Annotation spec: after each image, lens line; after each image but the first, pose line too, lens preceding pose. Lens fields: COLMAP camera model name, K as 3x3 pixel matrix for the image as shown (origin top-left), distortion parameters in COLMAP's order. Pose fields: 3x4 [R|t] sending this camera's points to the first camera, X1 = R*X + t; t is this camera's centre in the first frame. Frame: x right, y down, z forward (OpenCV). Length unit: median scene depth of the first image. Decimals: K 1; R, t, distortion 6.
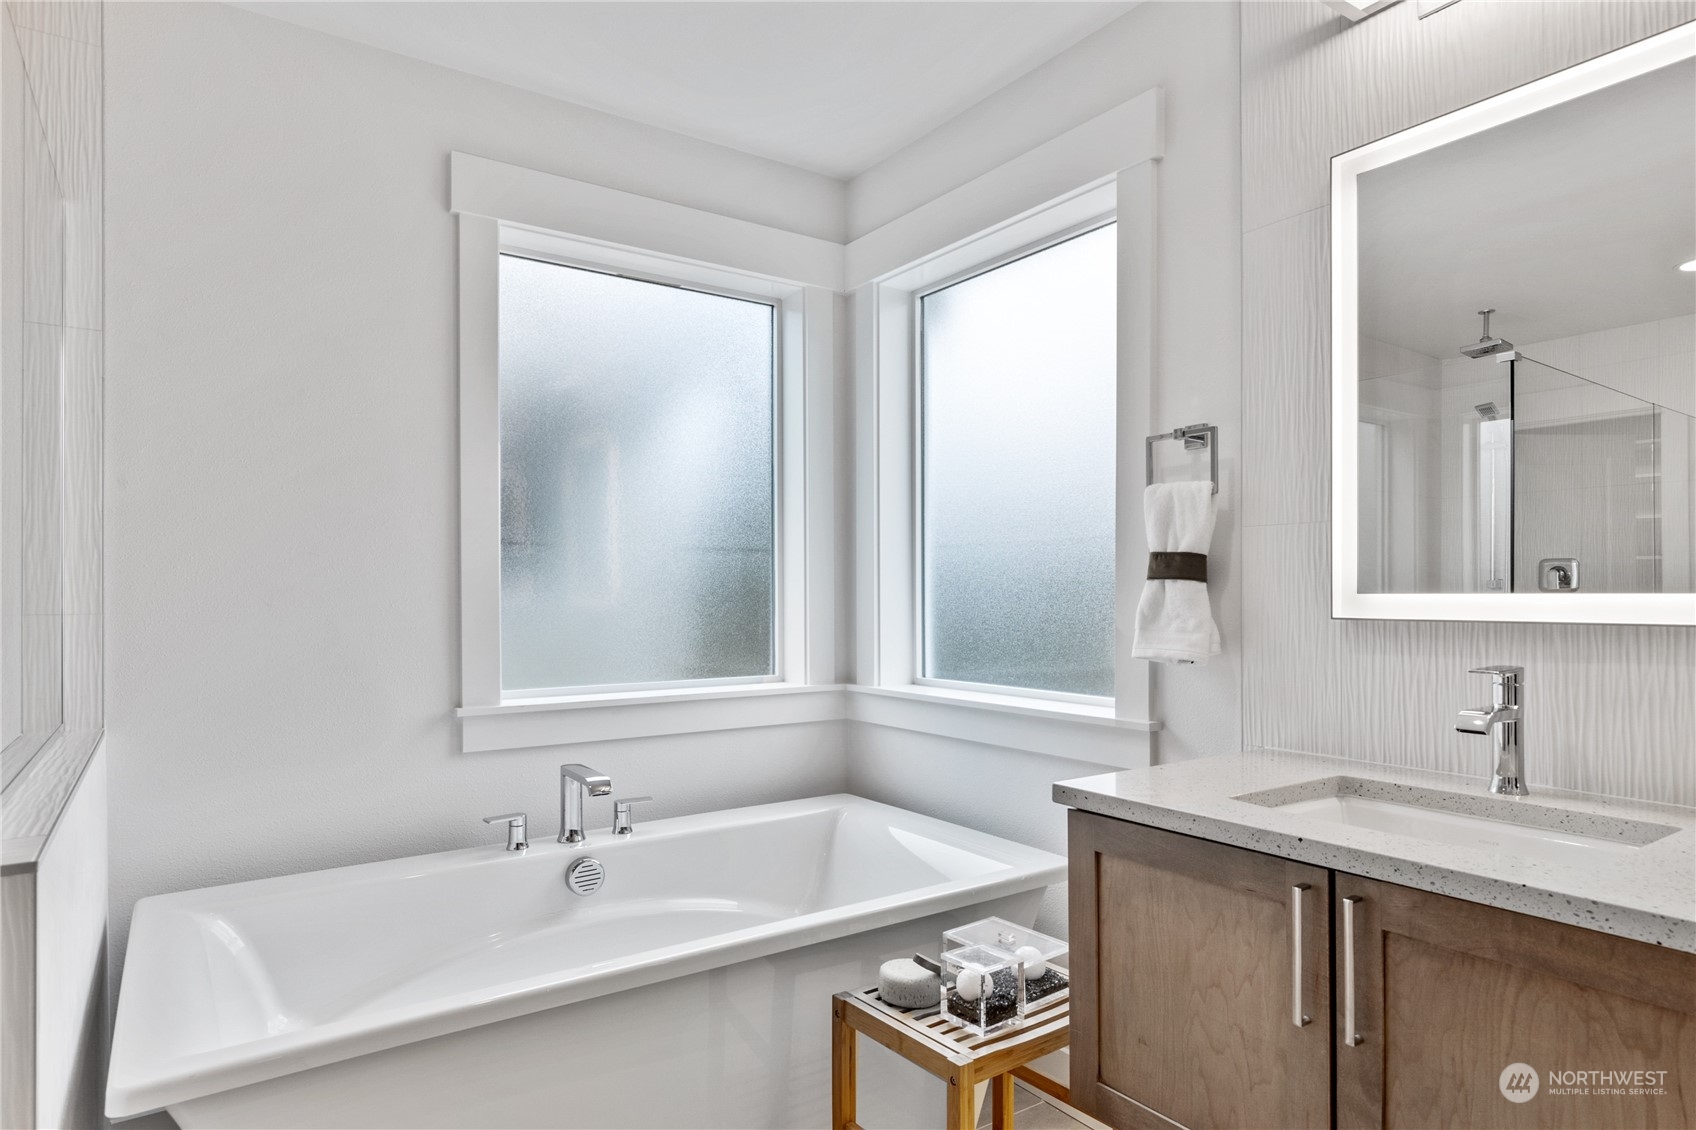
lens RADIAL K [[968.9, 0, 848.3], [0, 968.9, 569.9], [0, 0, 1]] dist [-0.011177, 0.001466]
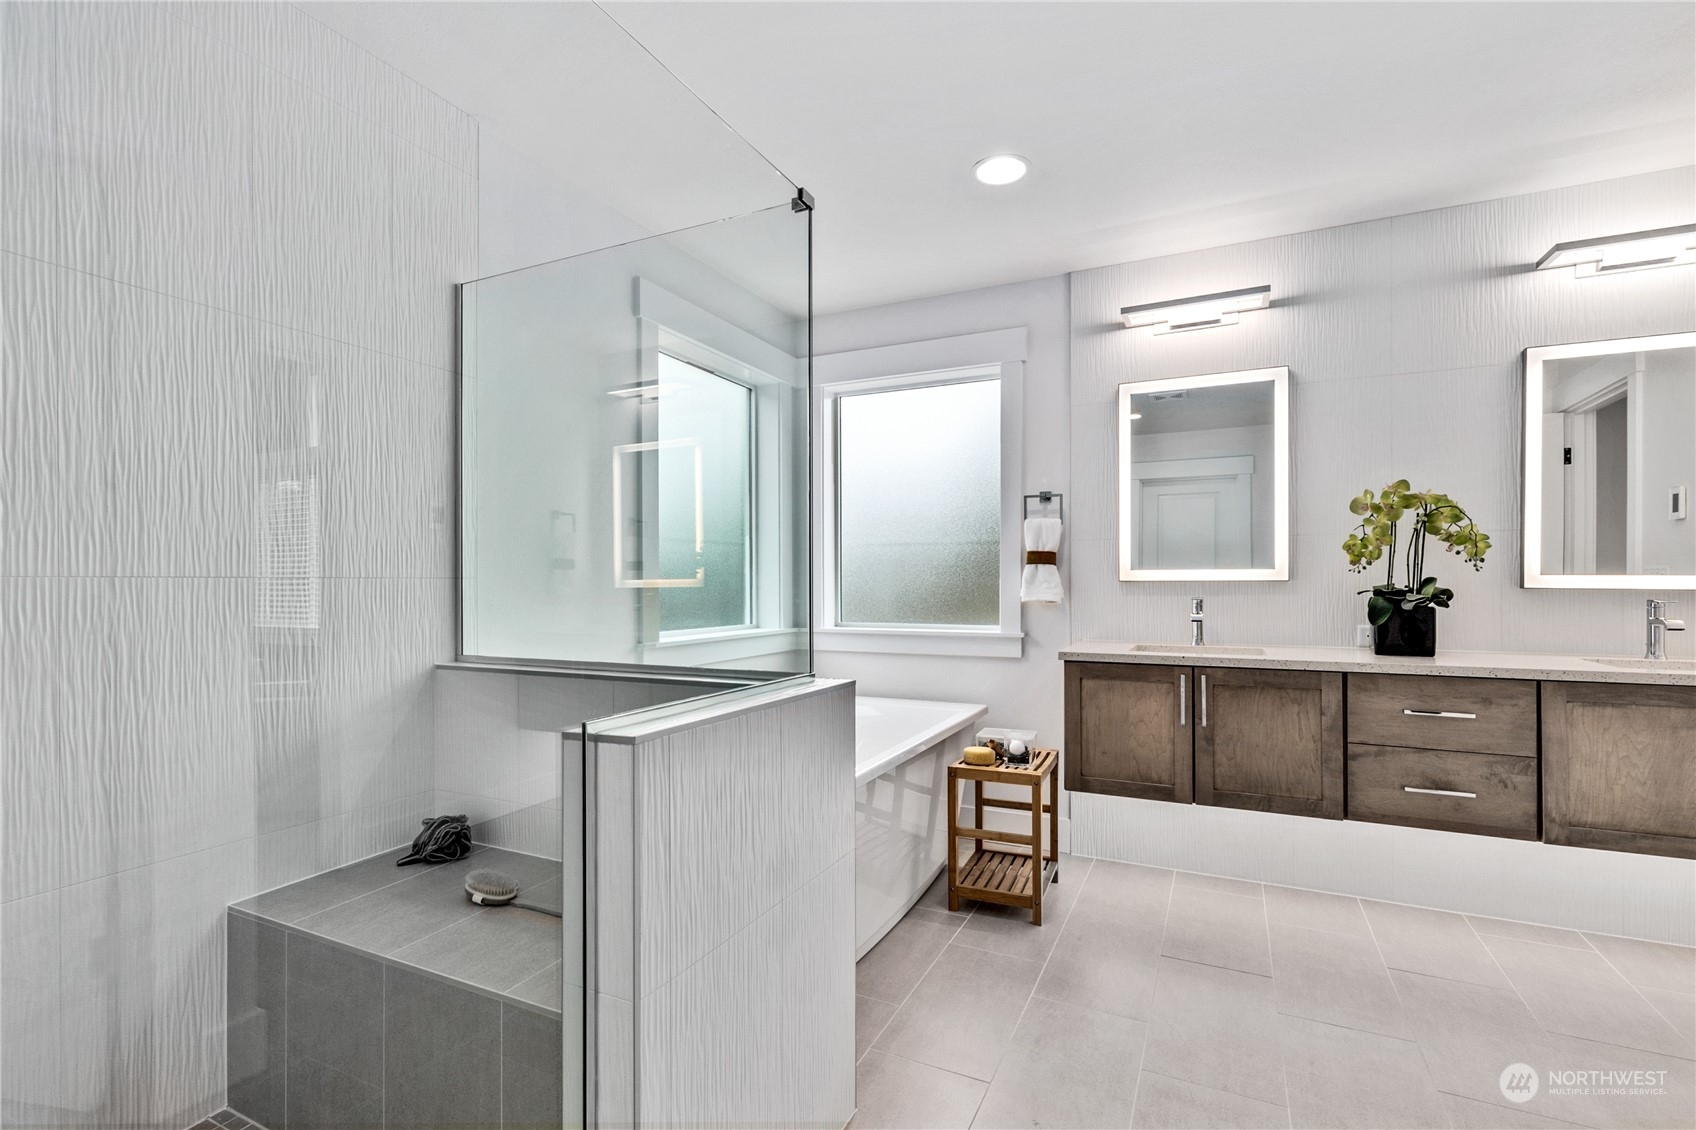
lens RADIAL K [[769.3, 0, 850.0], [0, 769.3, 557.6], [0, 0, 1]] dist [0.002031, -0.000194]
pose [[0.866430, 0.016539, 0.499025, -0.886410], [-0.012192, 0.999854, -0.011971, 0.021439], [-0.499150, 0.004288, 0.866505, -0.258621]]
